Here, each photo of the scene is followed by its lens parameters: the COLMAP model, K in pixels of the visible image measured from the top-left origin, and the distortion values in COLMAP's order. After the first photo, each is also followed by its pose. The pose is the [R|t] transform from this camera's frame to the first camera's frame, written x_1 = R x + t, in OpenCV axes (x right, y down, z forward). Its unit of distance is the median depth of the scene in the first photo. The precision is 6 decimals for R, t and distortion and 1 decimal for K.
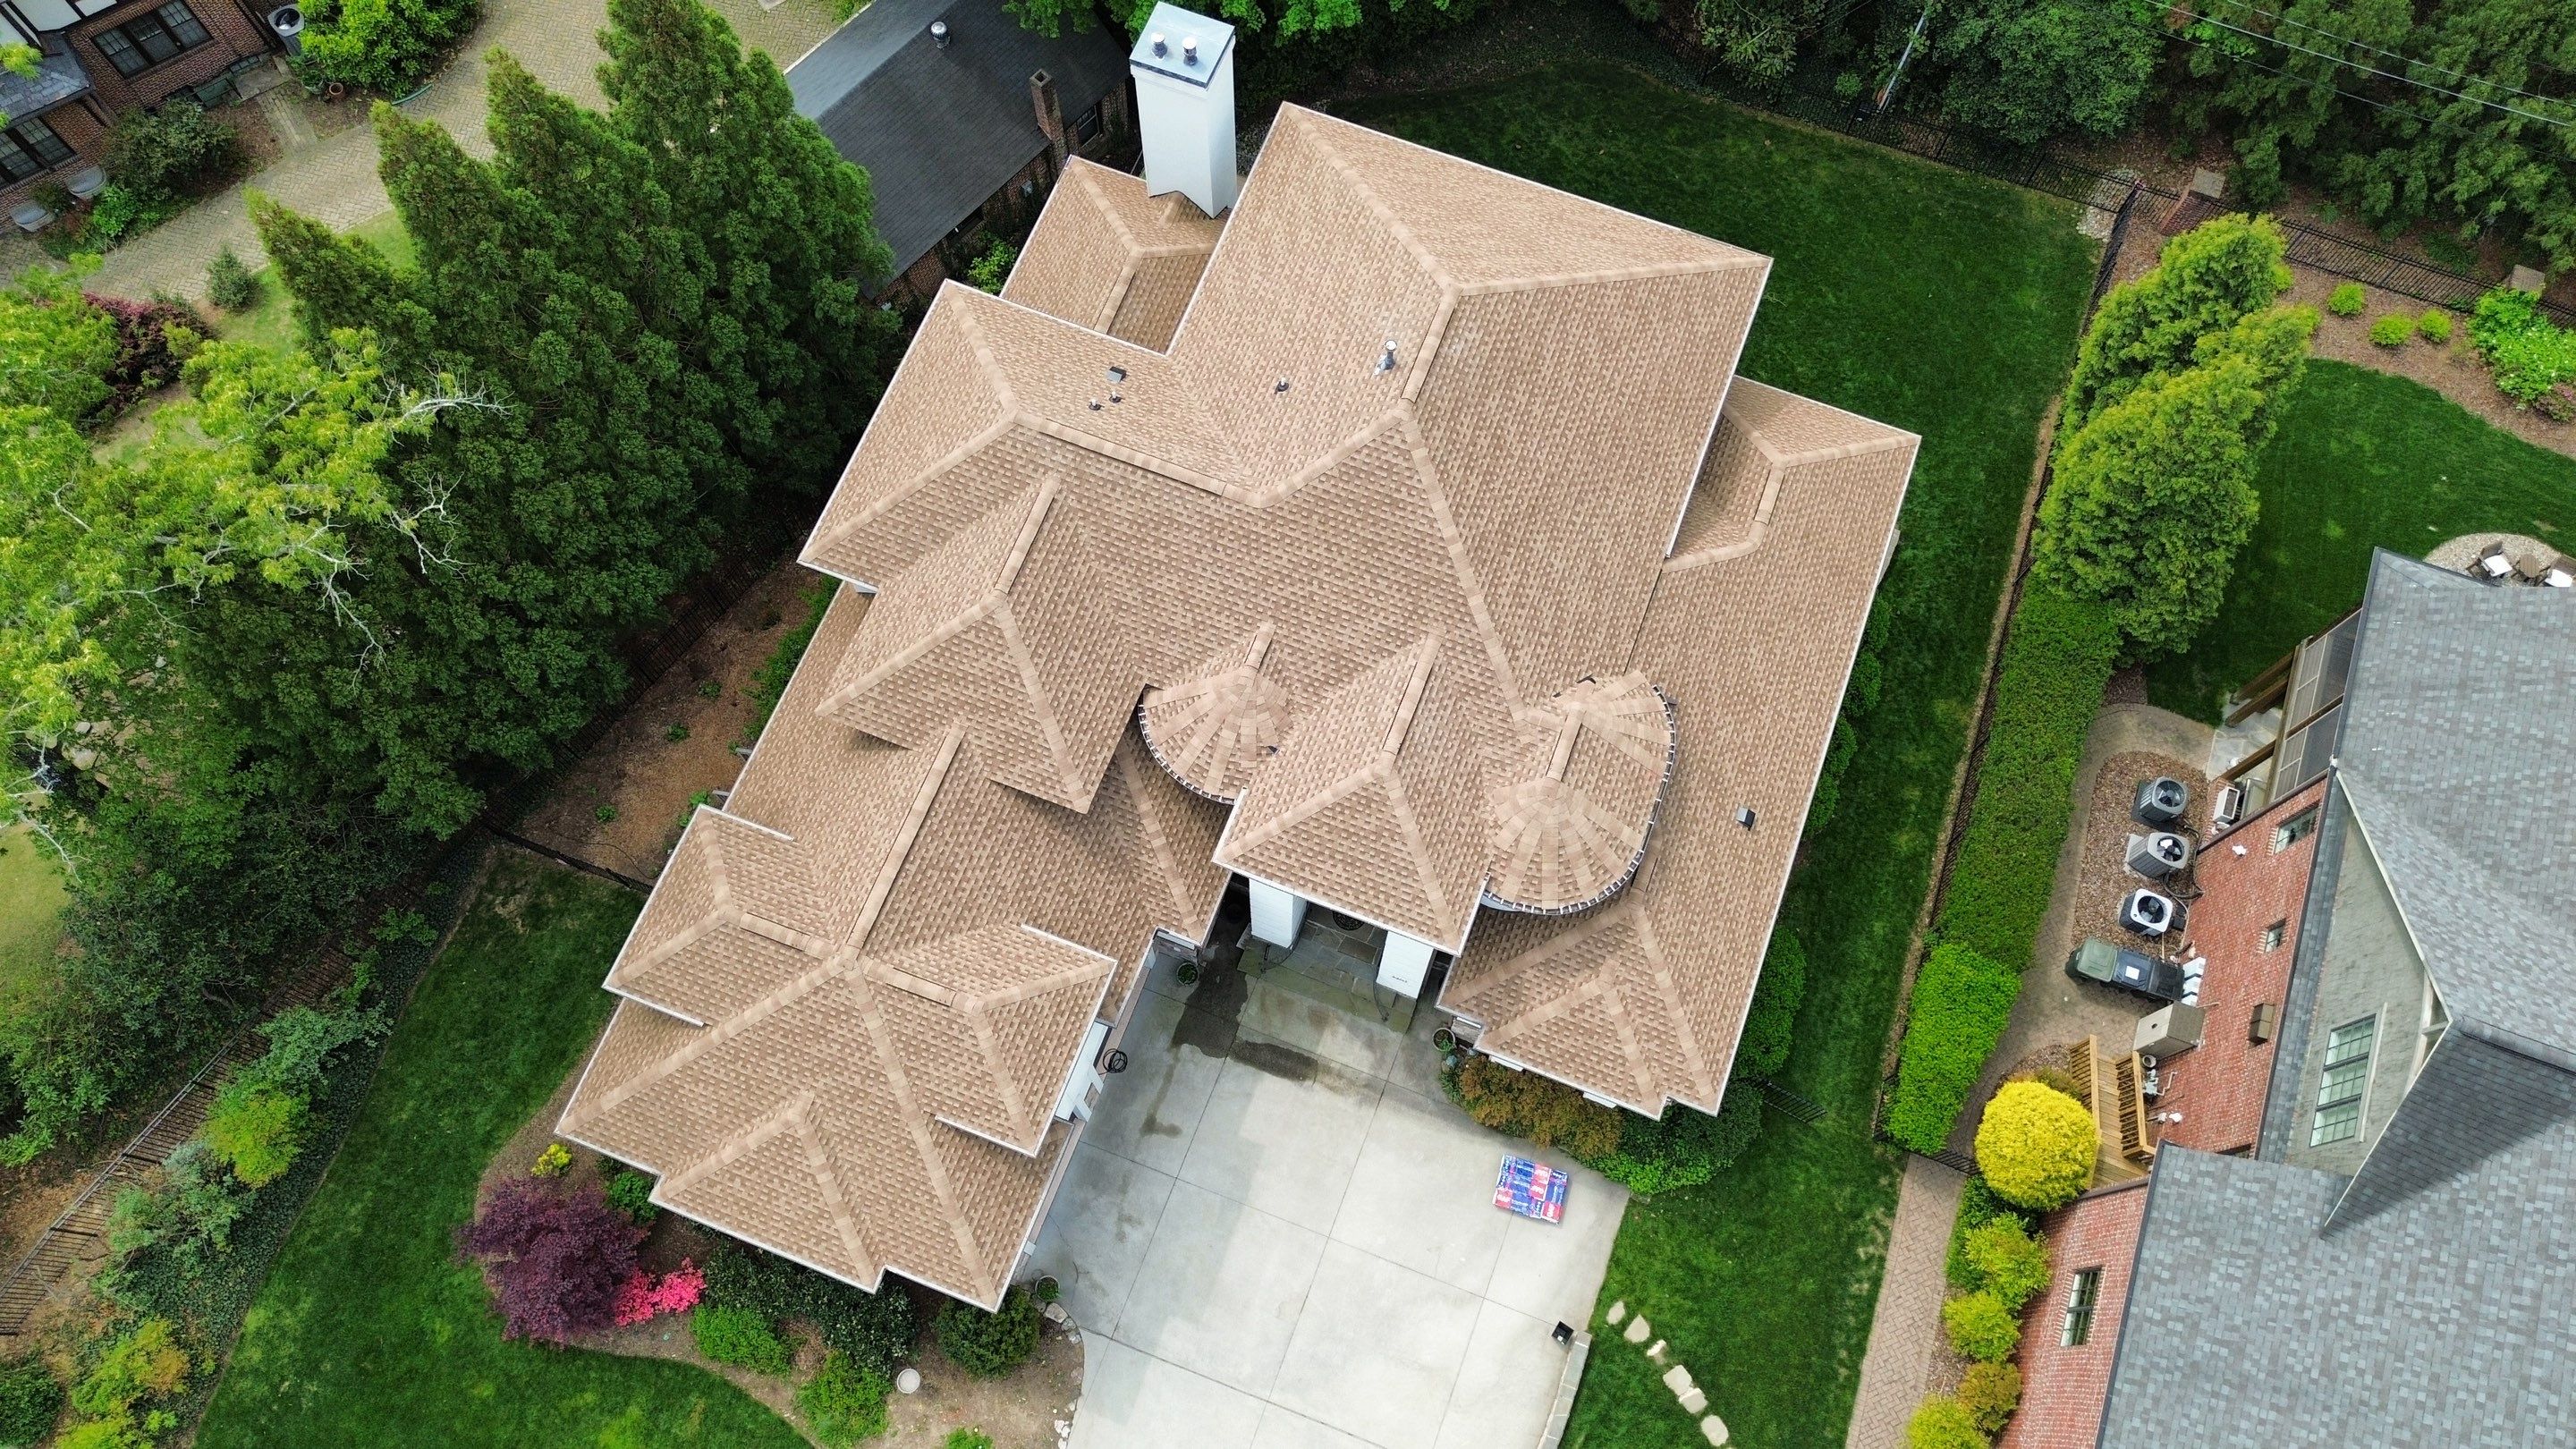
lens RADIAL K [[1832.0, 0, 1288.4], [0, 1832.0, 716.4], [0, 0, 1]] dist [0.072613, -0.076487]
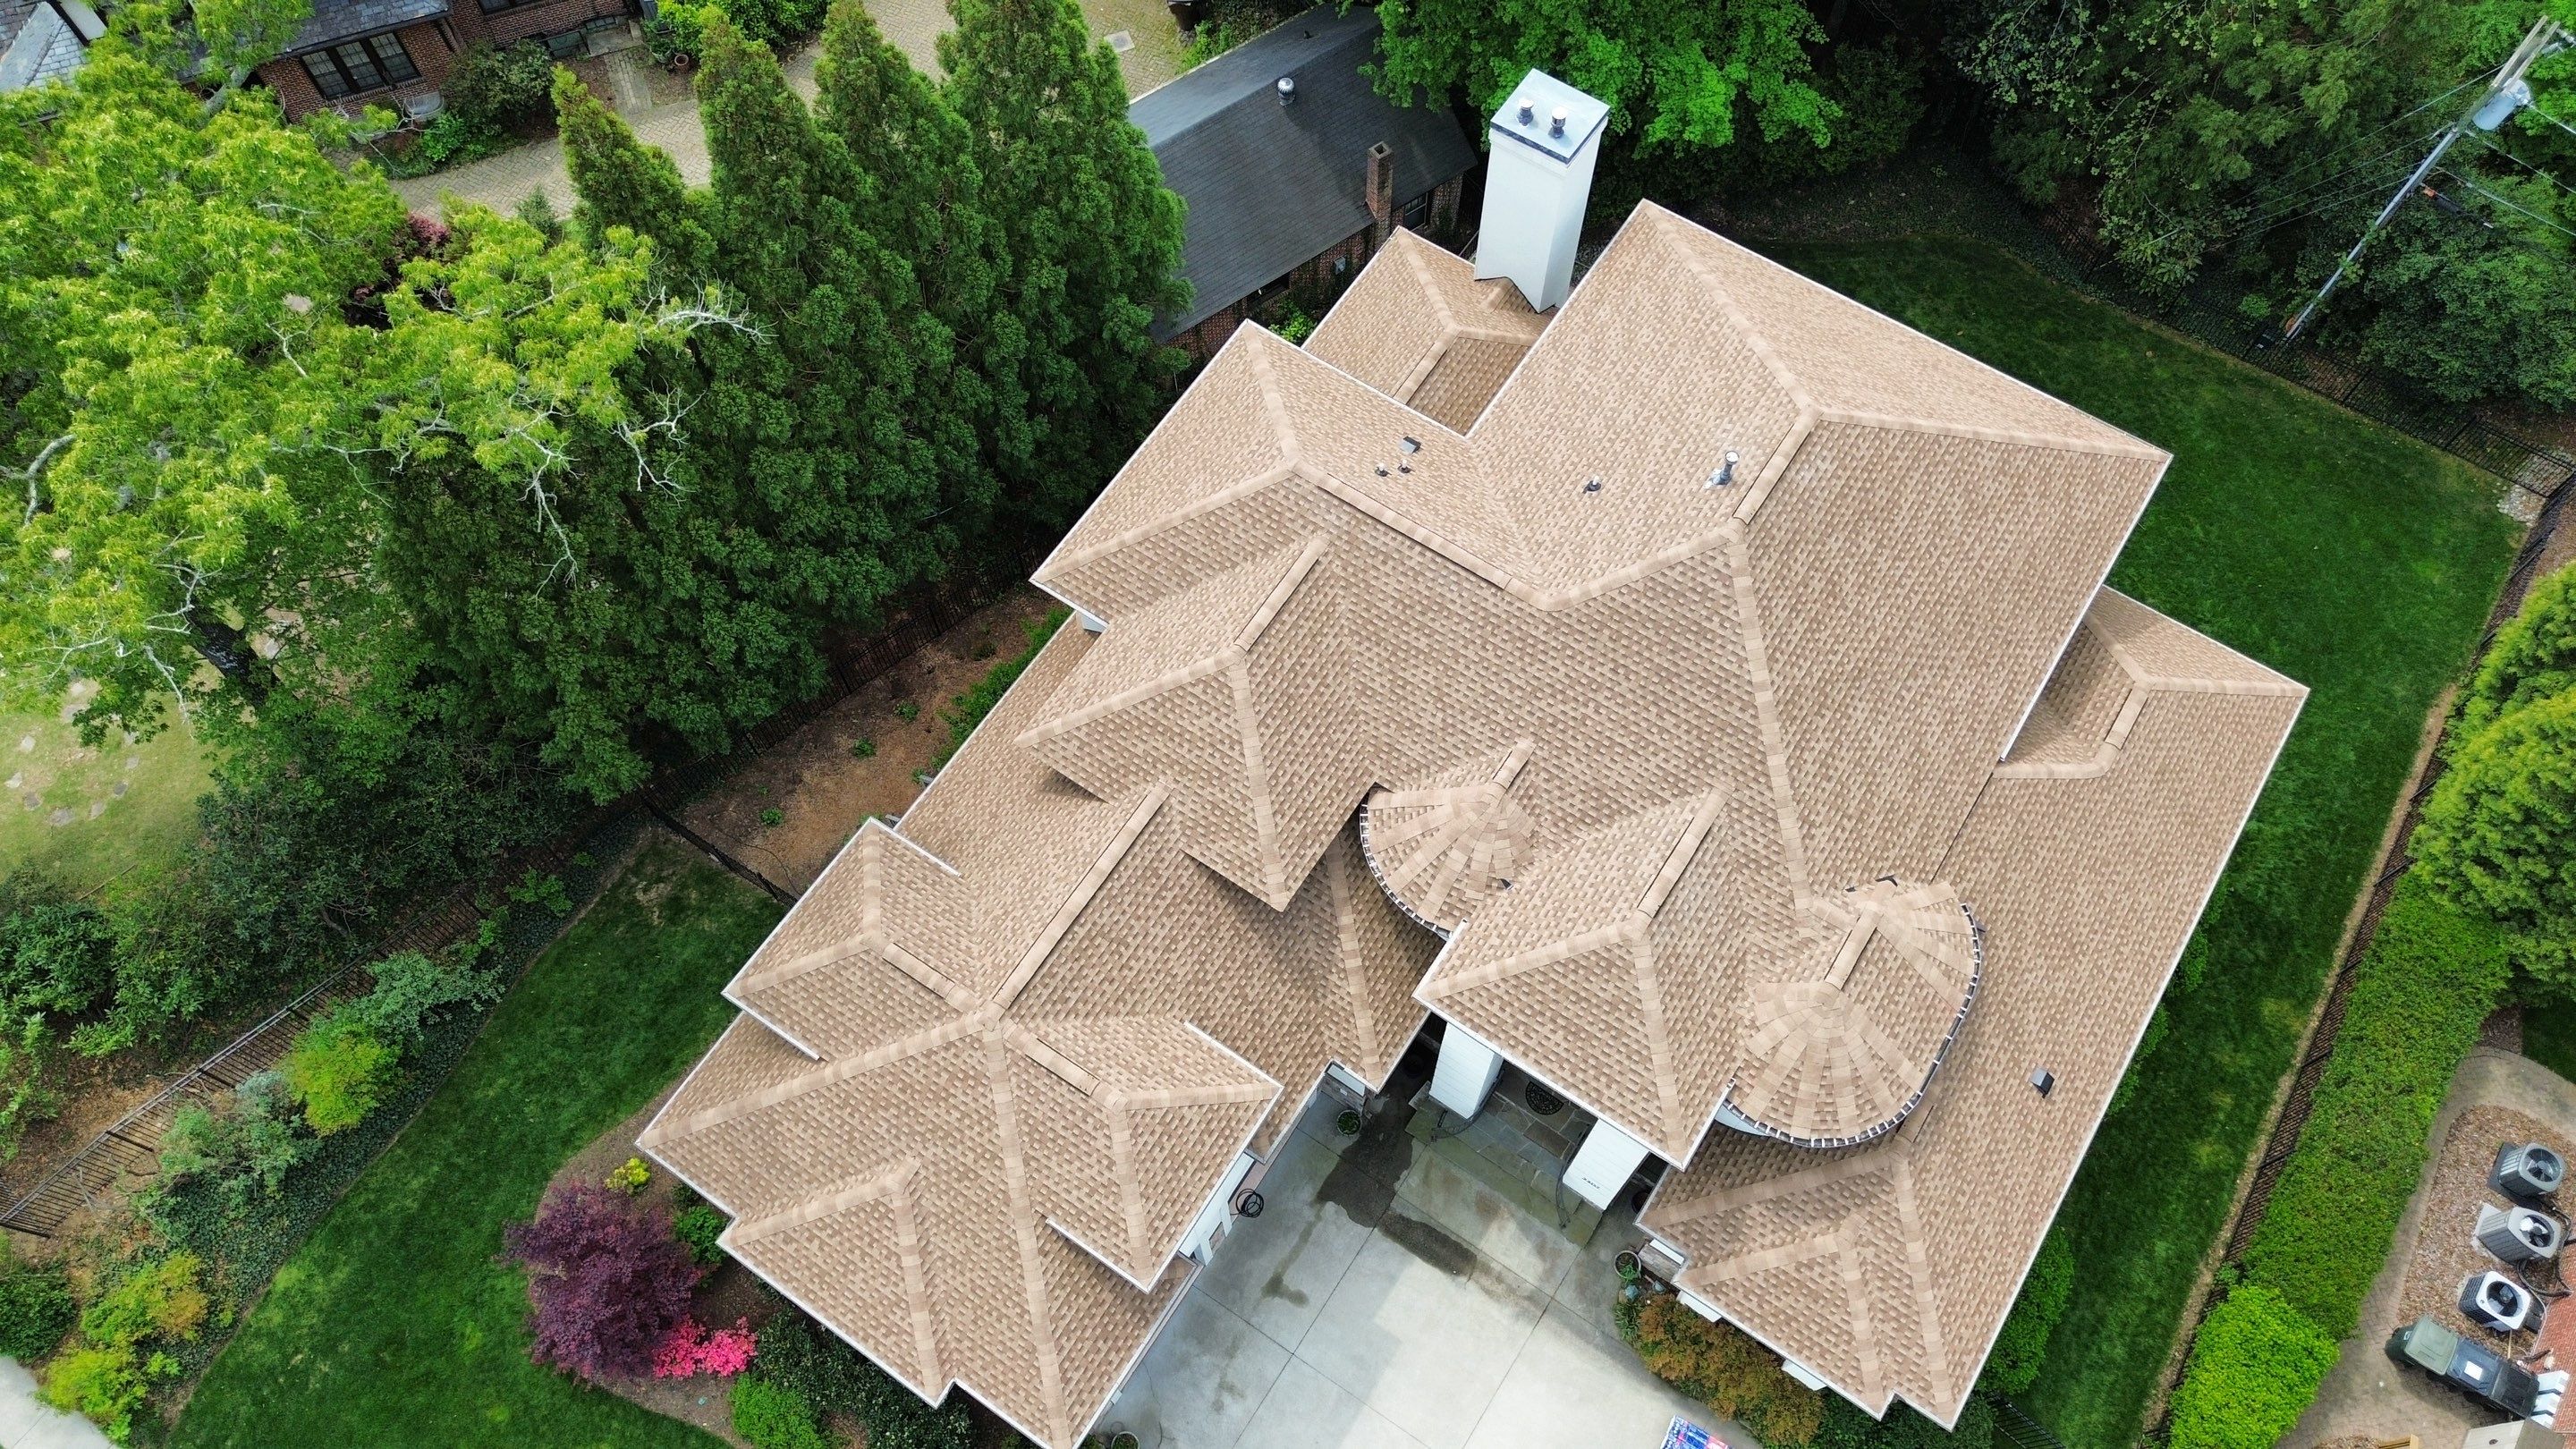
lens RADIAL K [[1832.0, 0, 1288.4], [0, 1832.0, 716.4], [0, 0, 1]] dist [0.072613, -0.076487]
pose [[0.975610, 0.192849, -0.104858, -0.030365], [-0.201638, 0.976118, -0.080843, 0.028609], [0.086763, 0.100015, 0.991196, 0.107532]]
